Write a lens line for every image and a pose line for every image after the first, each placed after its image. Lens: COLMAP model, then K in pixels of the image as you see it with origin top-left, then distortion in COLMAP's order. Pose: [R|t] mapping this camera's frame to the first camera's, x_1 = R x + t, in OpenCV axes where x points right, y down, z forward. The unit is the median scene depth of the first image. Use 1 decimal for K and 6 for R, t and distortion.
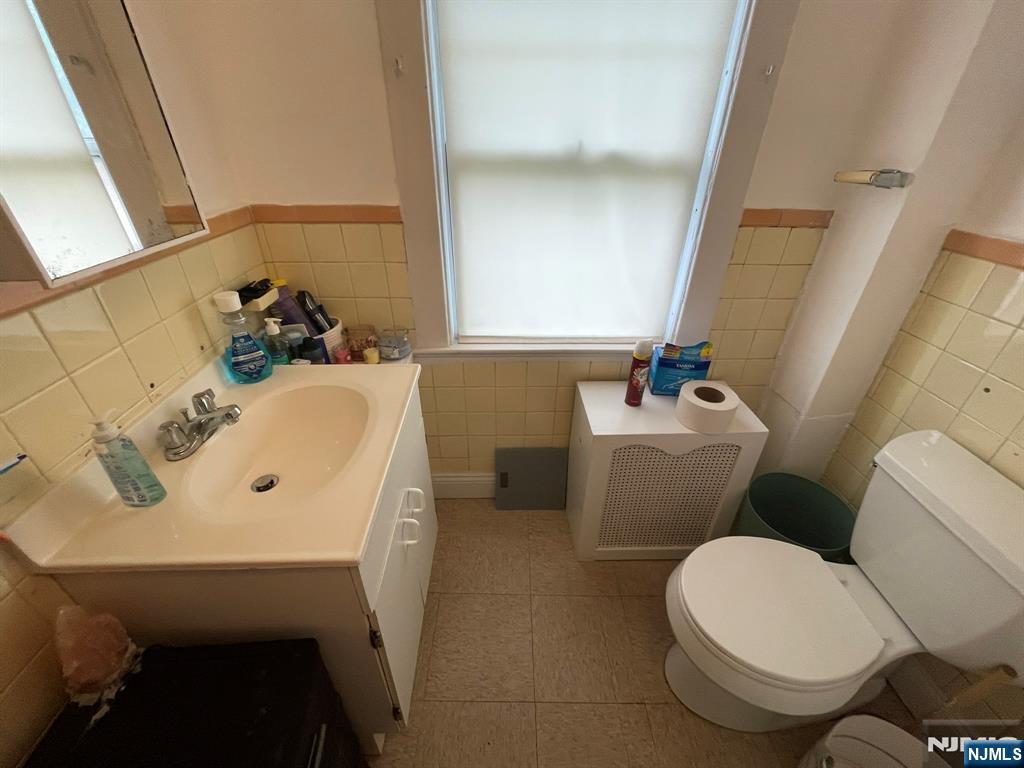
lens RADIAL K [[409.5, 0, 511.8], [0, 409.5, 377.4], [0, 0, 1]] dist [-0.006742, -0.000061]
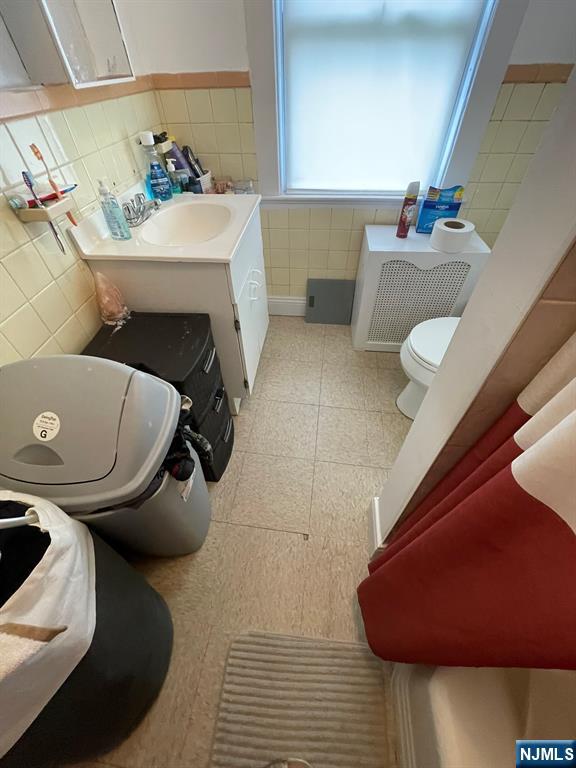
lens RADIAL K [[307.1, 0, 285.2], [0, 307.1, 385.3], [0, 0, 1]] dist [-0.006742, -0.000061]
pose [[0.990253, 0.075816, -0.116835, 0.057199], [-0.040208, 0.958759, 0.281362, 0.318324], [0.133348, -0.273922, 0.952463, -0.289529]]
